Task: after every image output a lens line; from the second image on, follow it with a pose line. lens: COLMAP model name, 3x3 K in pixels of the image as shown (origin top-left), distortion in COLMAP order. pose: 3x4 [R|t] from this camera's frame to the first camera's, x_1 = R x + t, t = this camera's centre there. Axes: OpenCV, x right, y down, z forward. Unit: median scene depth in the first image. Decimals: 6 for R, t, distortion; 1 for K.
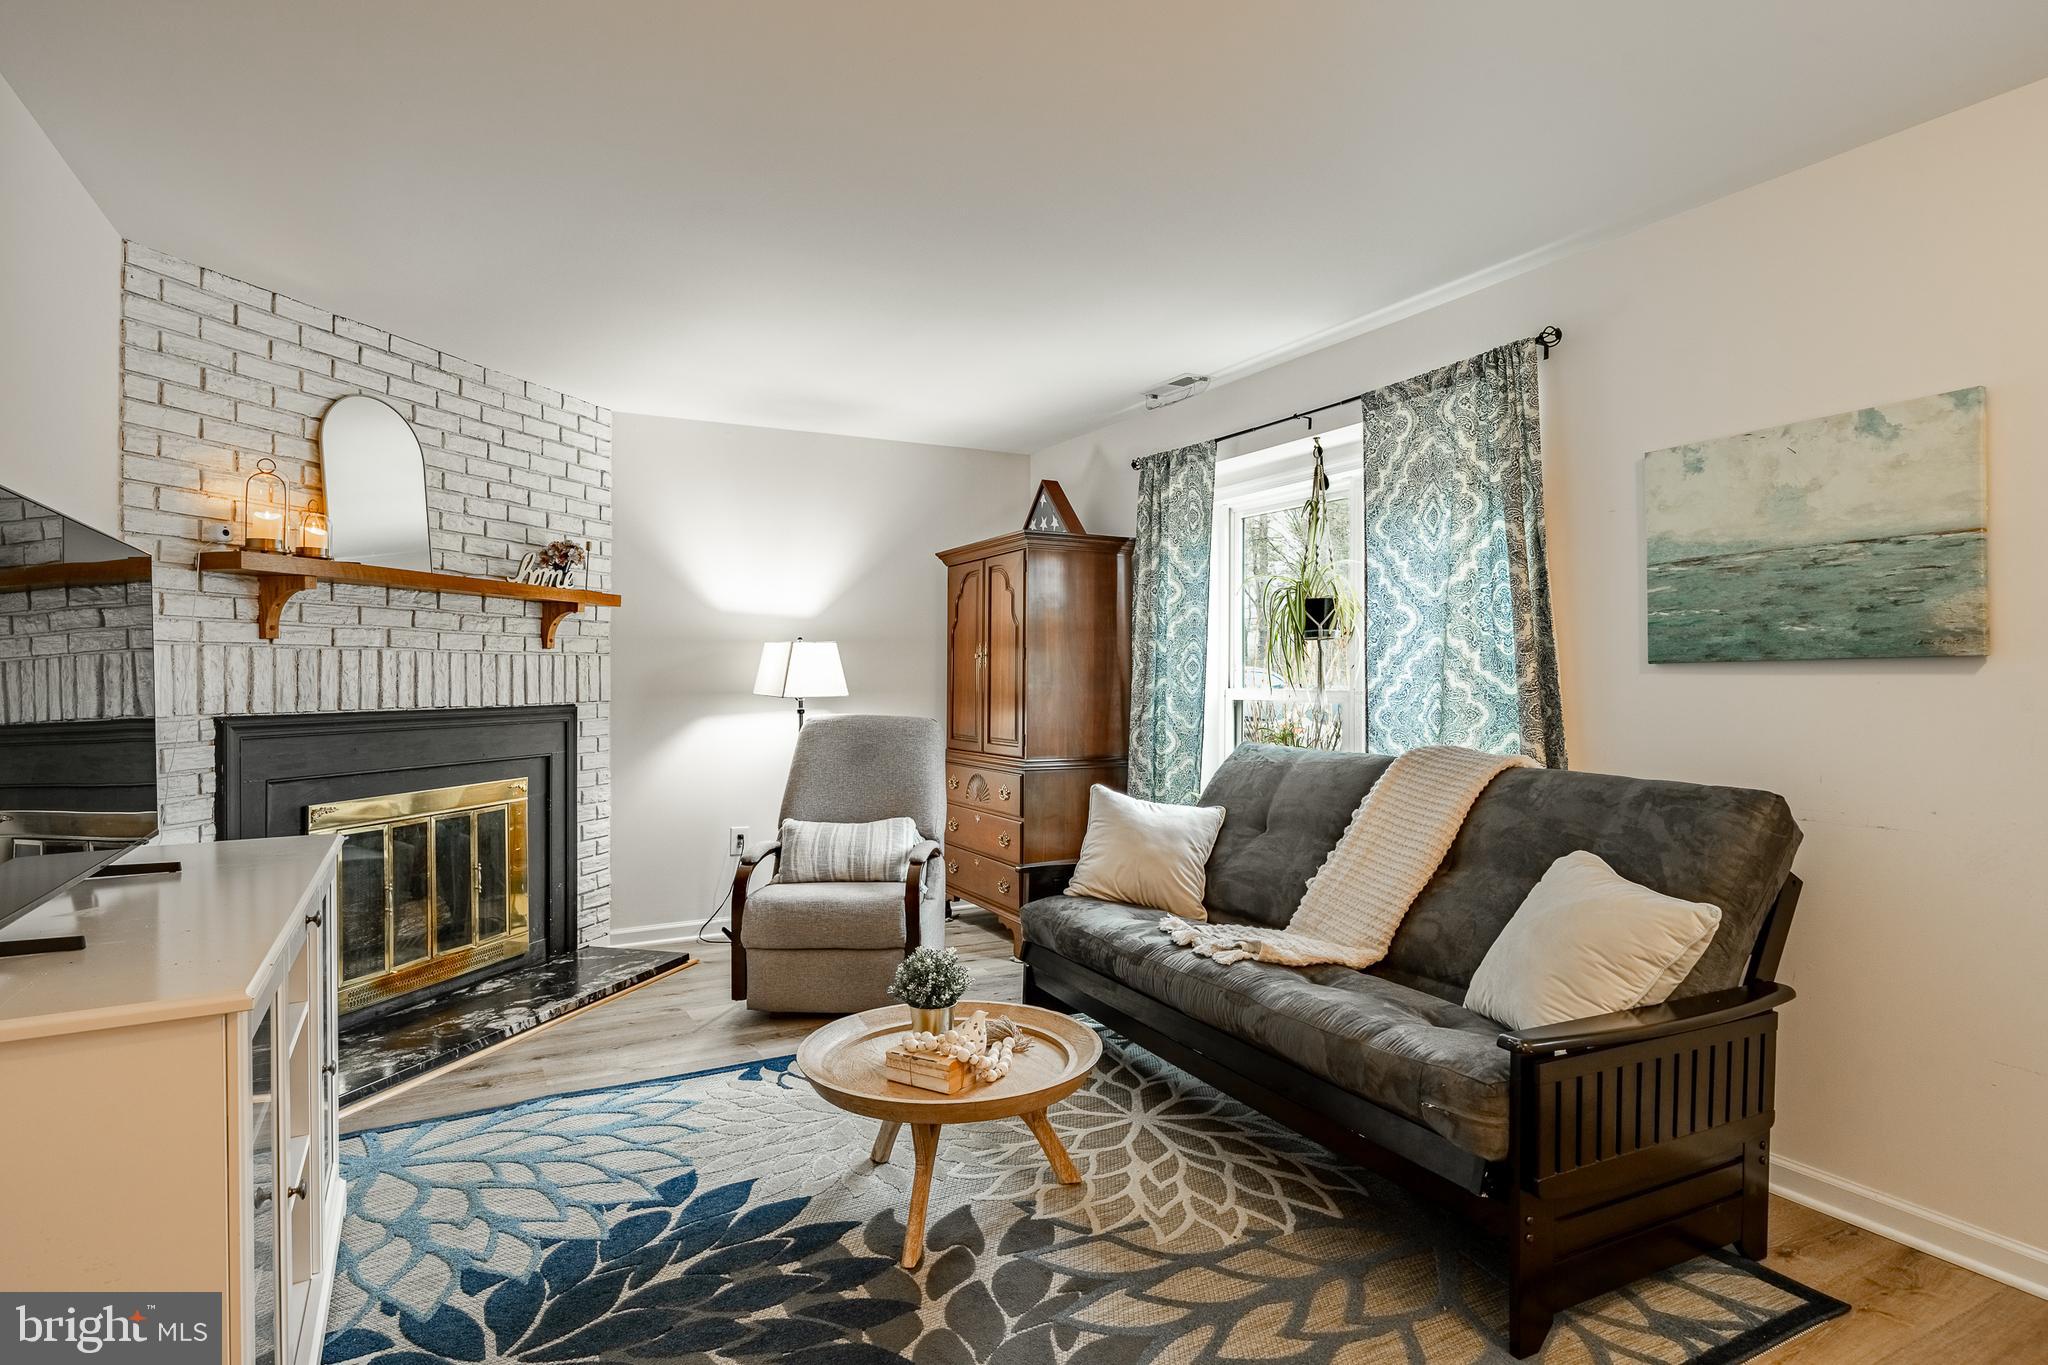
lens RADIAL K [[1077.5, 0, 1024.5], [0, 1077.5, 672.9], [0, 0, 1]] dist [-0.002999, -0.000231]
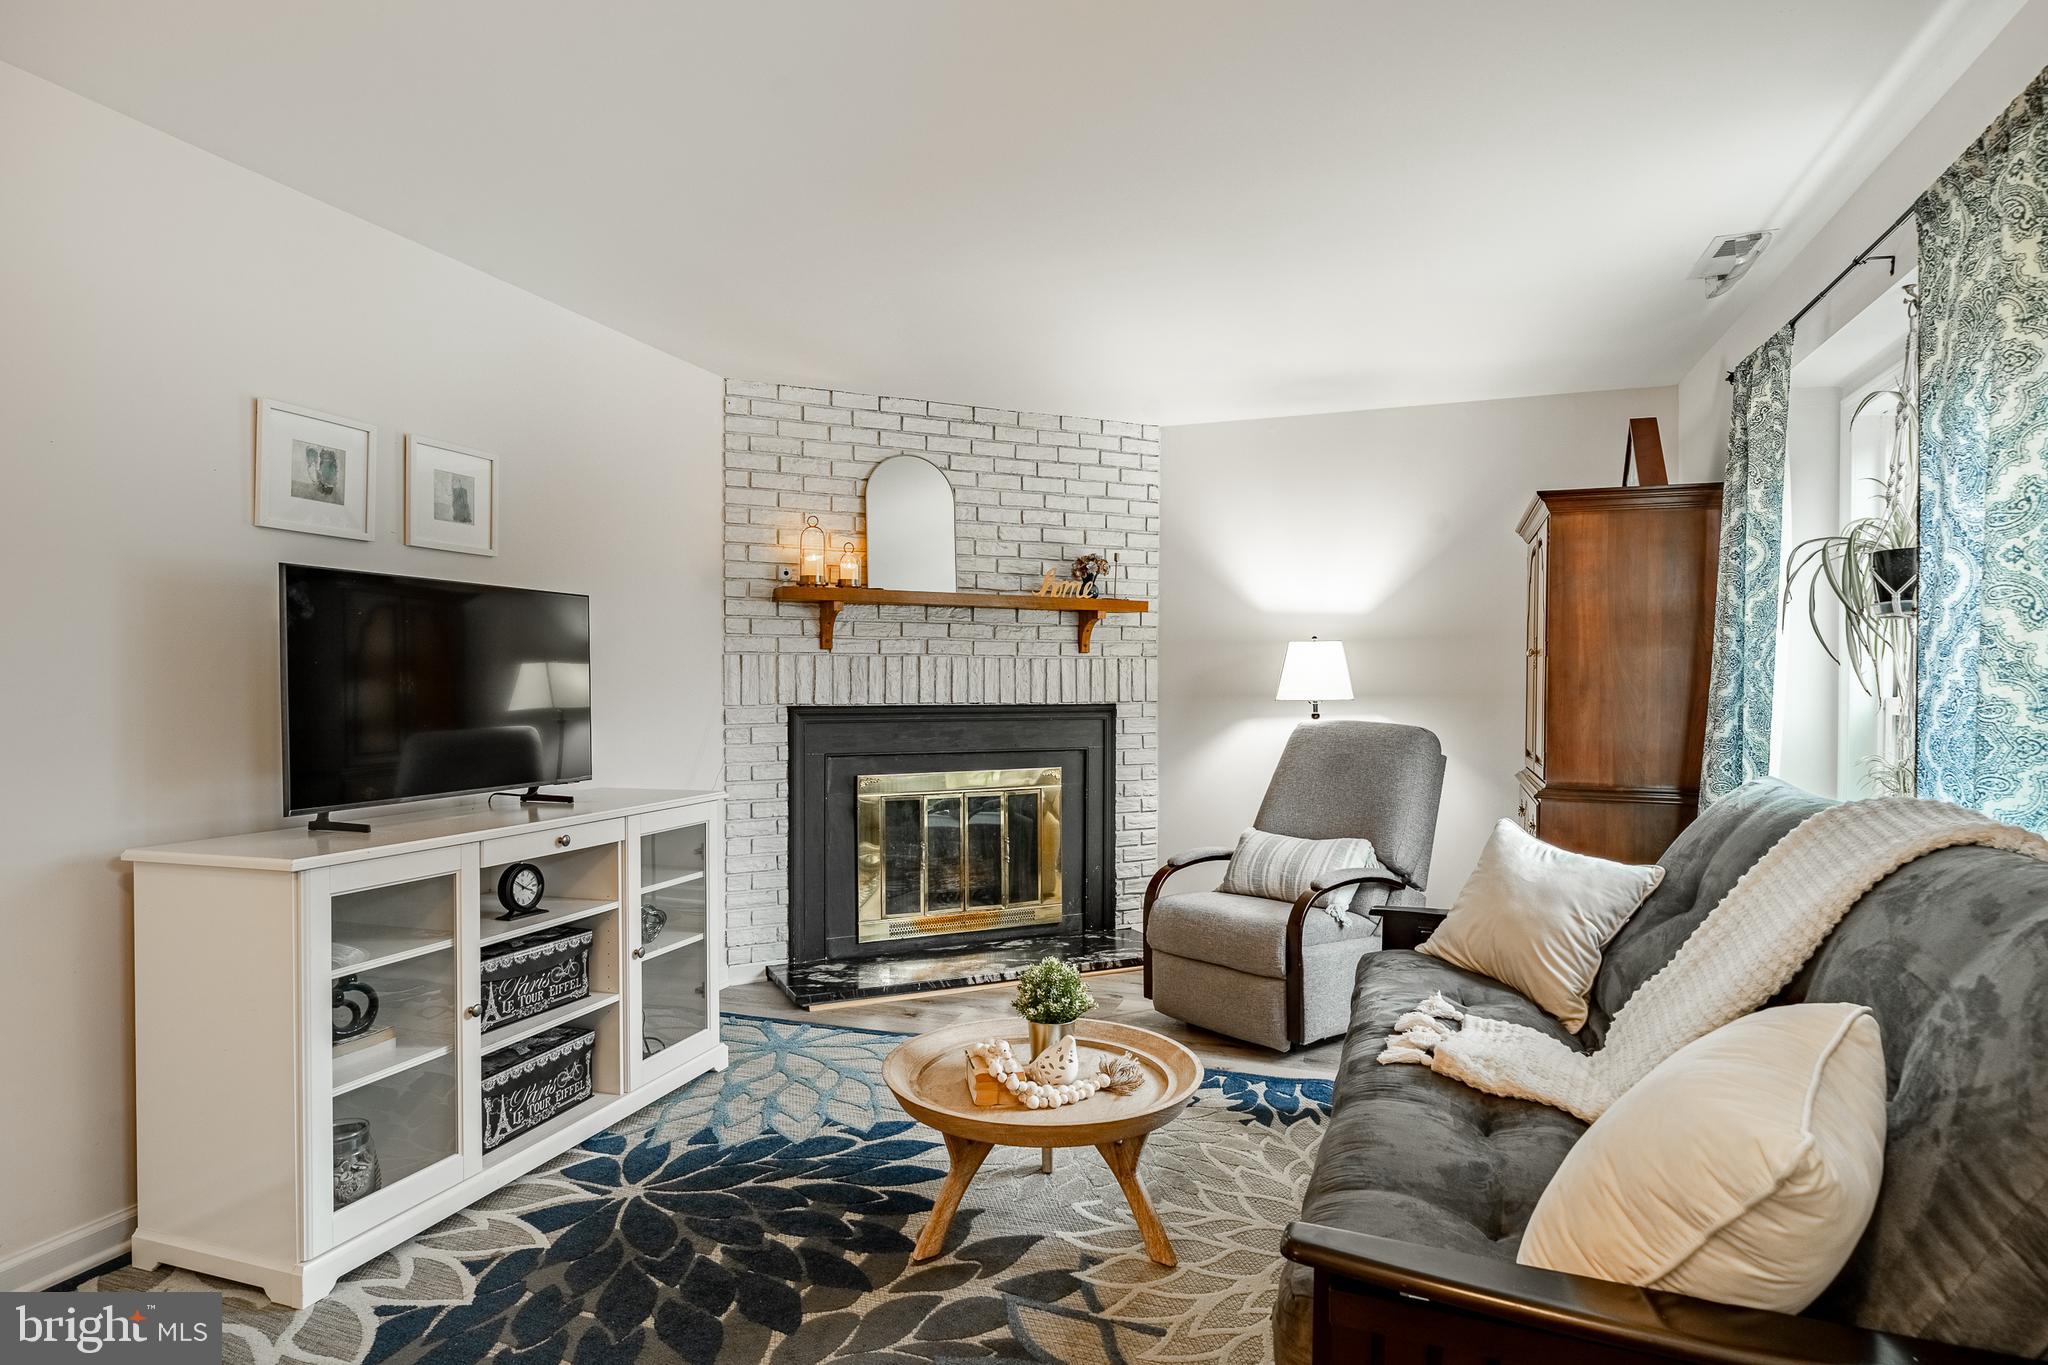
lens RADIAL K [[1108.1, 0, 1024.0], [0, 1108.1, 682.5], [0, 0, 1]] dist [-0.001448, 0.000050]
pose [[0.669351, 0.003144, -0.742940, 0.456919], [0.000082, 0.999991, 0.004306, 0.003816], [0.742947, -0.002943, 0.669344, 0.237199]]
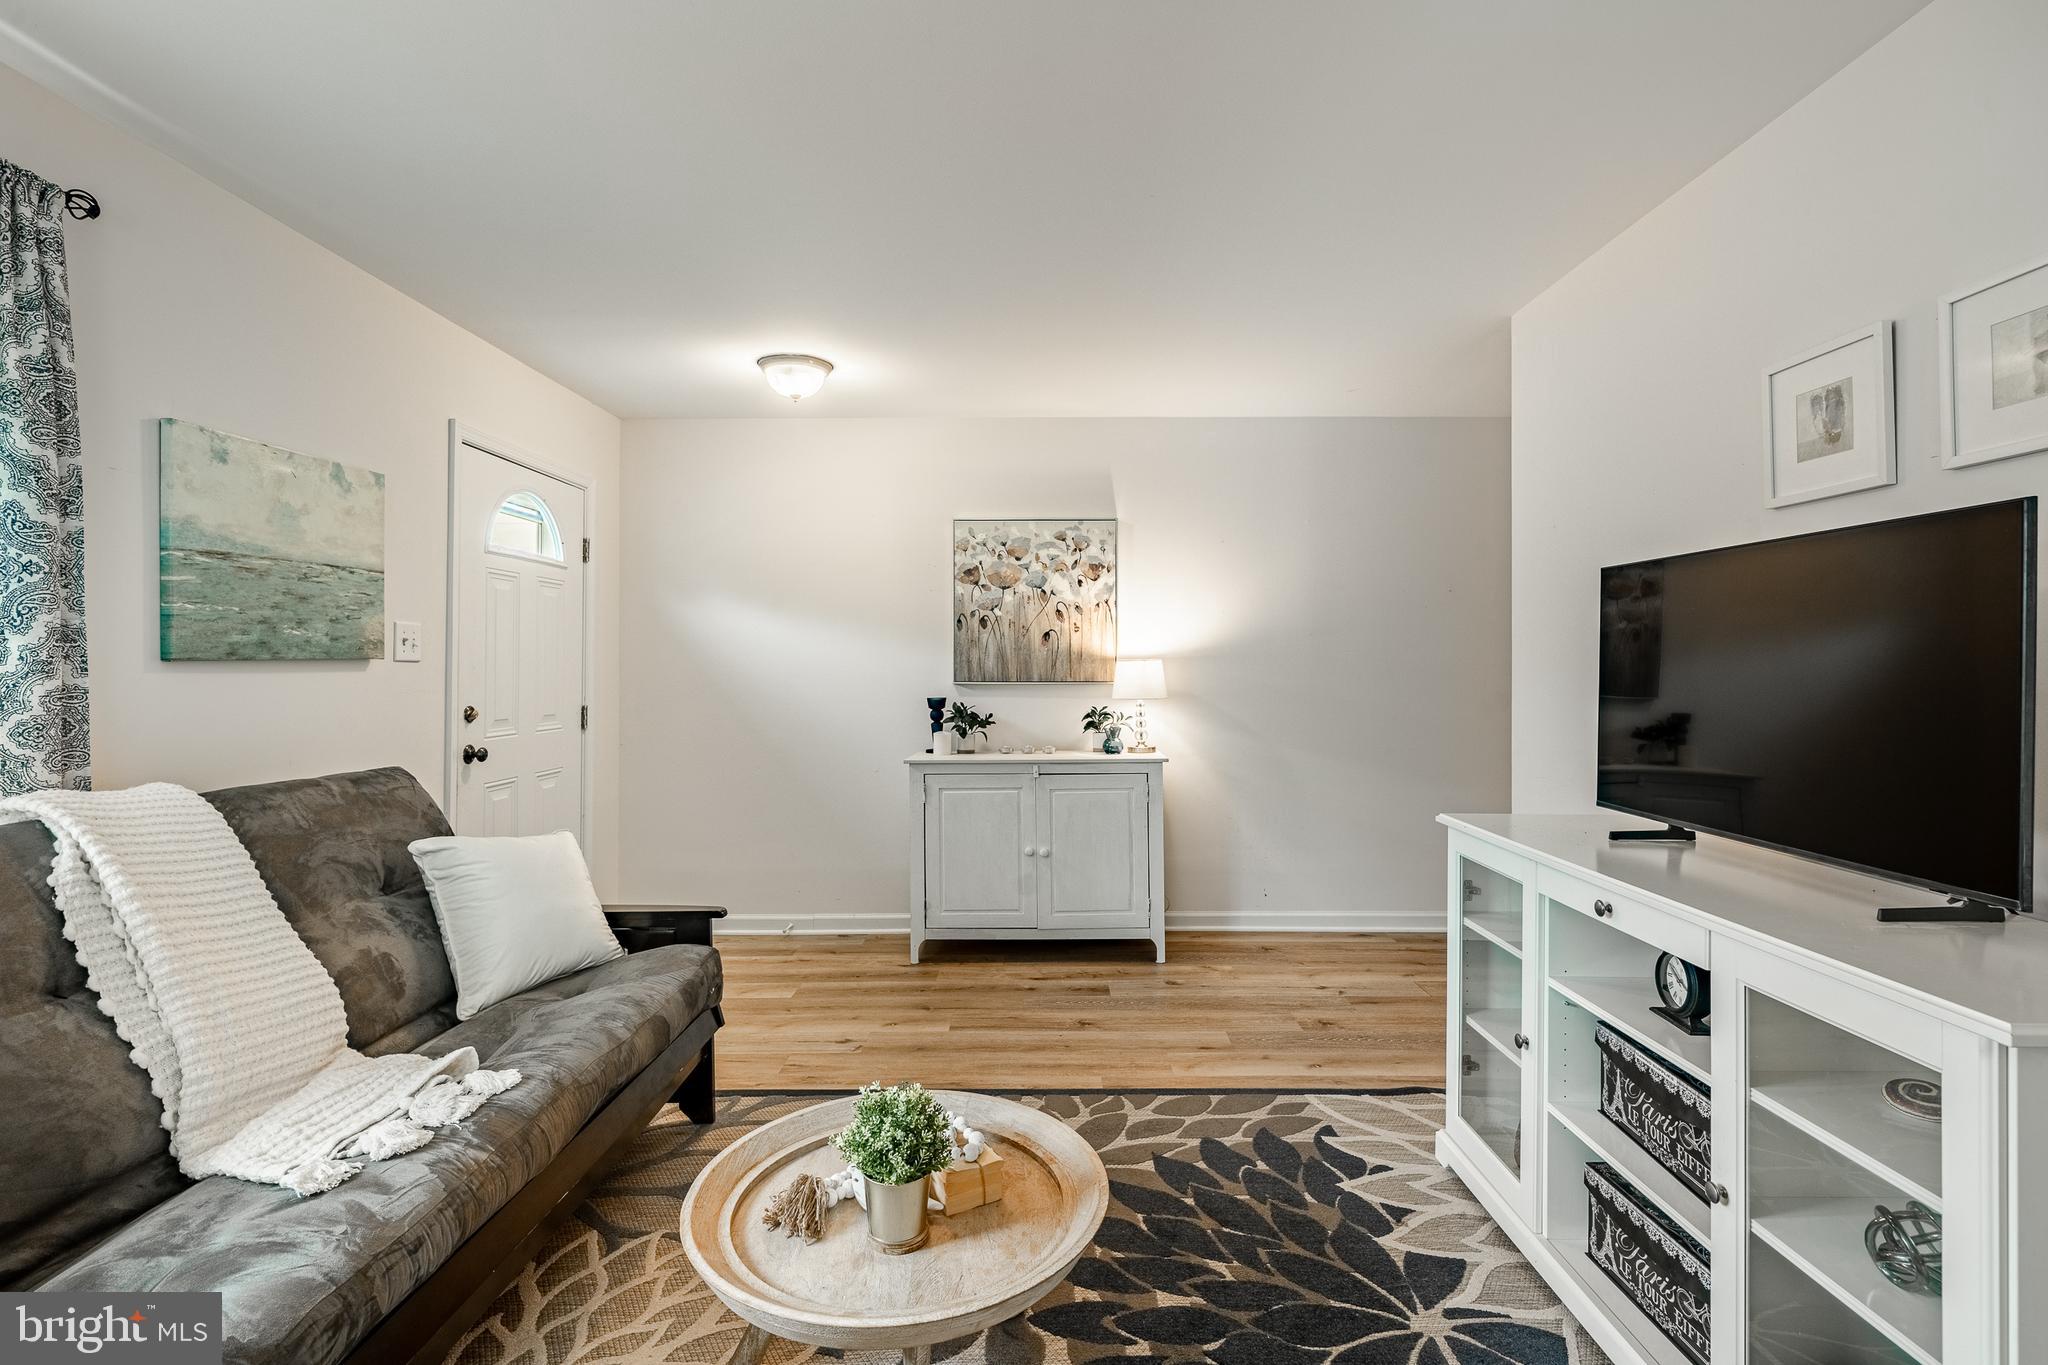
lens RADIAL K [[963.9, 0, 1040.3], [0, 963.9, 666.4], [0, 0, 1]] dist [-0.000455, -0.000032]
pose [[-0.877665, 0.001505, 0.479271, -0.328122], [0.001314, 0.999999, -0.000733, -0.002425], [-0.479272, -0.000014, -0.877666, 1.079535]]
